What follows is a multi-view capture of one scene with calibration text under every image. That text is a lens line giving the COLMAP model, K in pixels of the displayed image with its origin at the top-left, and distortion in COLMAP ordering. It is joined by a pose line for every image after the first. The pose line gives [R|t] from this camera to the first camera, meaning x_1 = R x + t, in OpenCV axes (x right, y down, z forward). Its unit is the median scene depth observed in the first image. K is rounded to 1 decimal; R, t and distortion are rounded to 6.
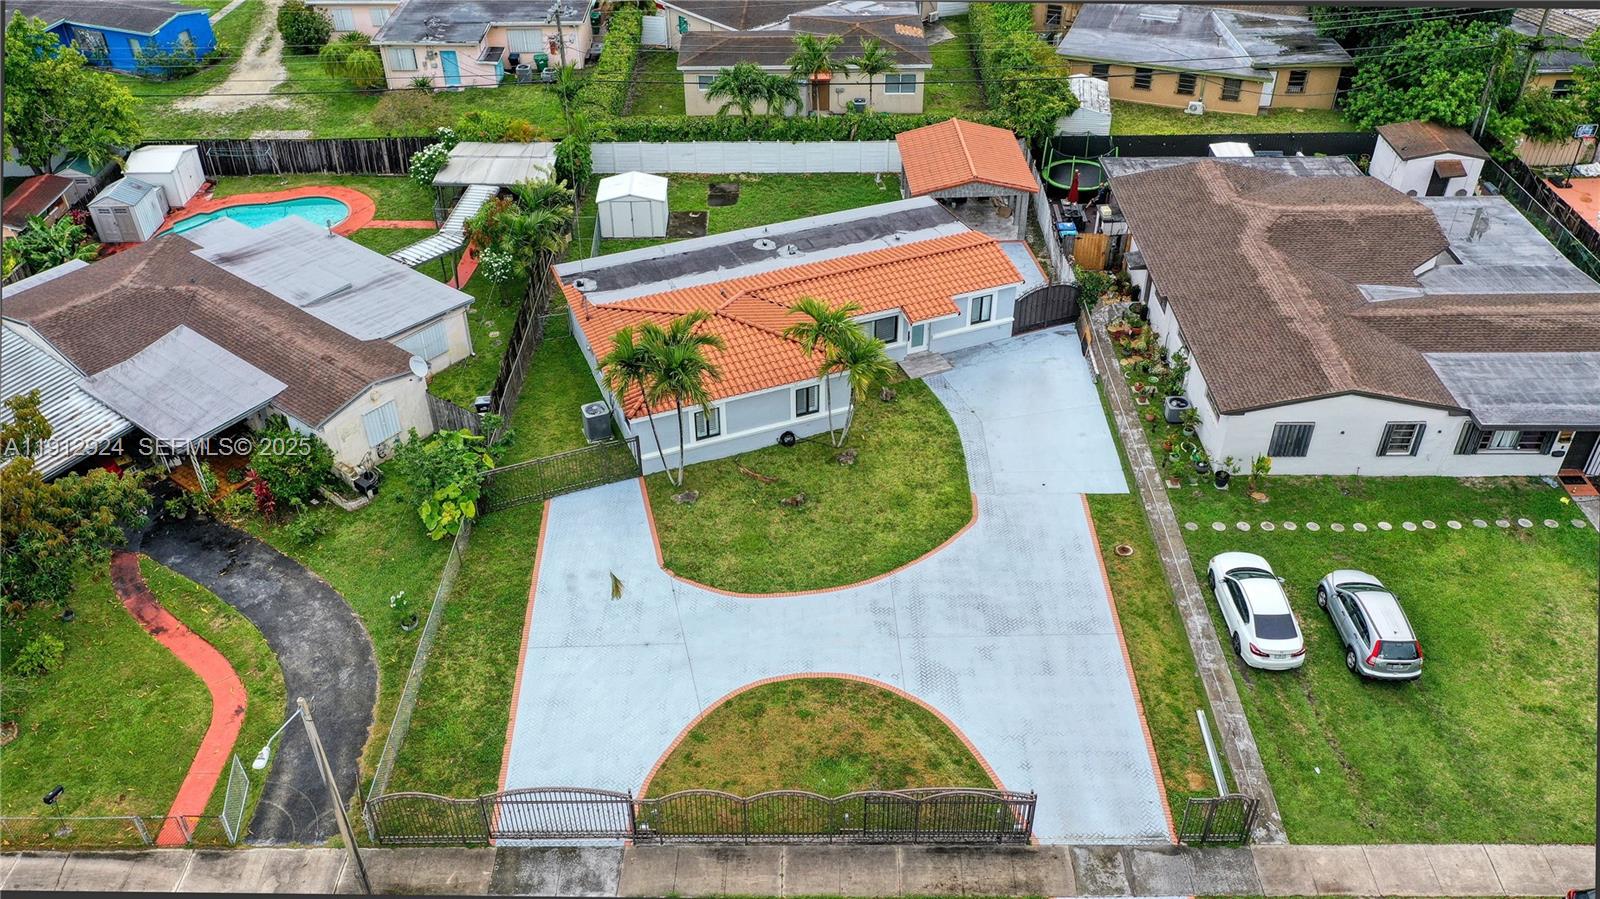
lens RADIAL K [[1270.4, 0, 800.0], [0, 1270.4, 449.5], [0, 0, 1]] dist [0.008785, 0.002073]
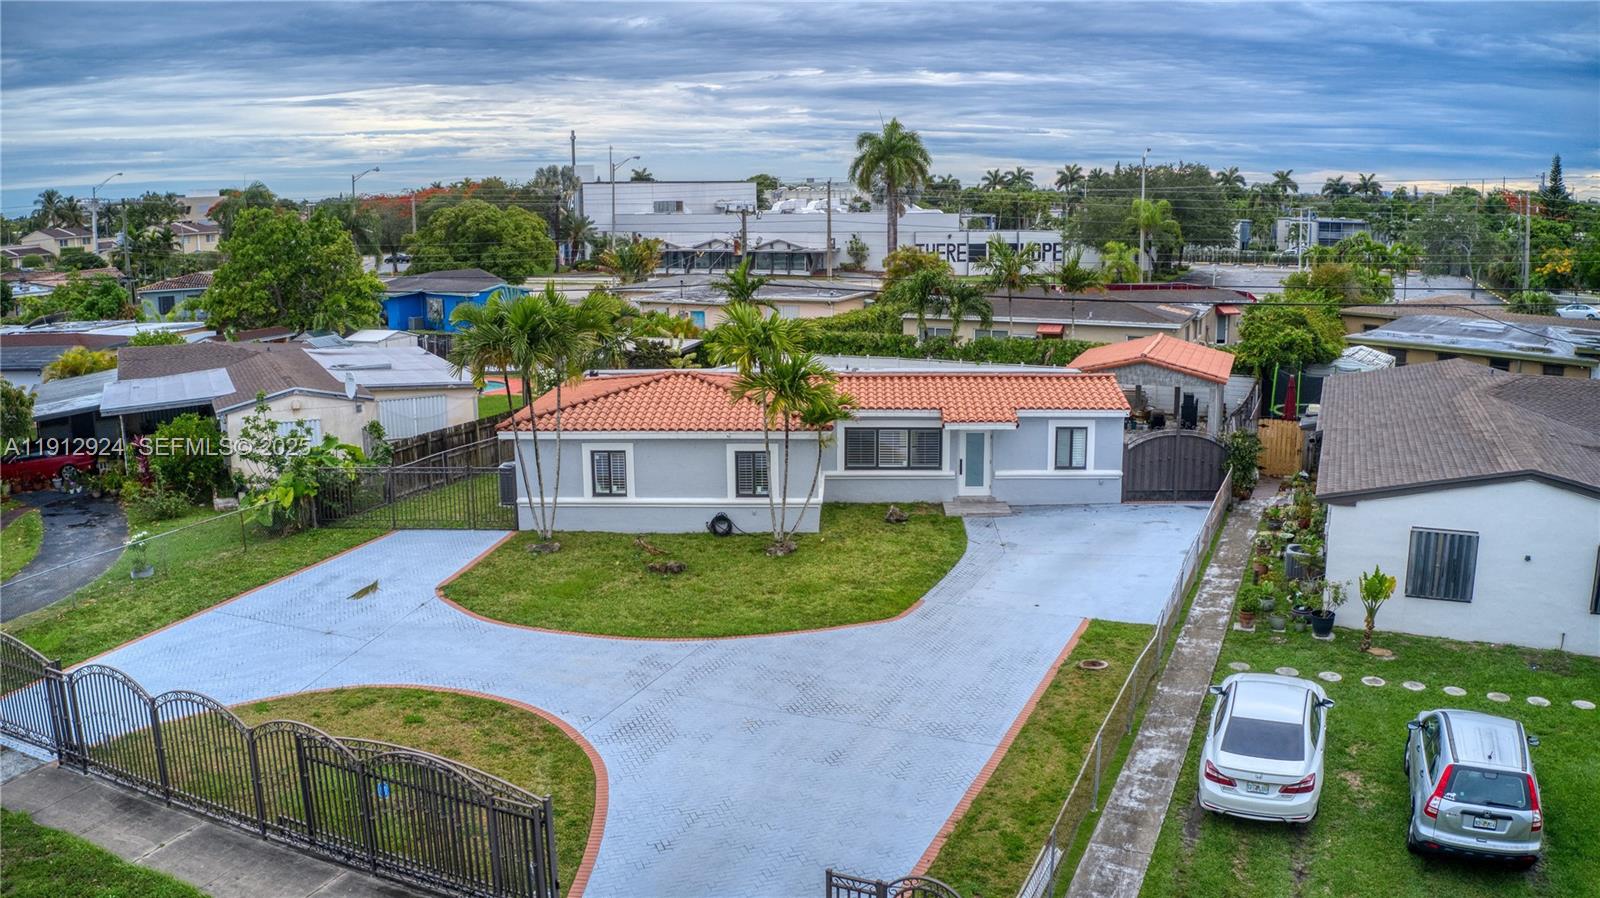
lens RADIAL K [[1270.8, 0, 800.0], [0, 1270.8, 449.0], [0, 0, 1]] dist [-0.187323, 0.009925]
pose [[0.914209, 0.080983, -0.397069, 0.328098], [-0.241530, 0.895665, -0.373425, 0.220450], [0.325400, 0.437293, 0.838385, 0.412833]]
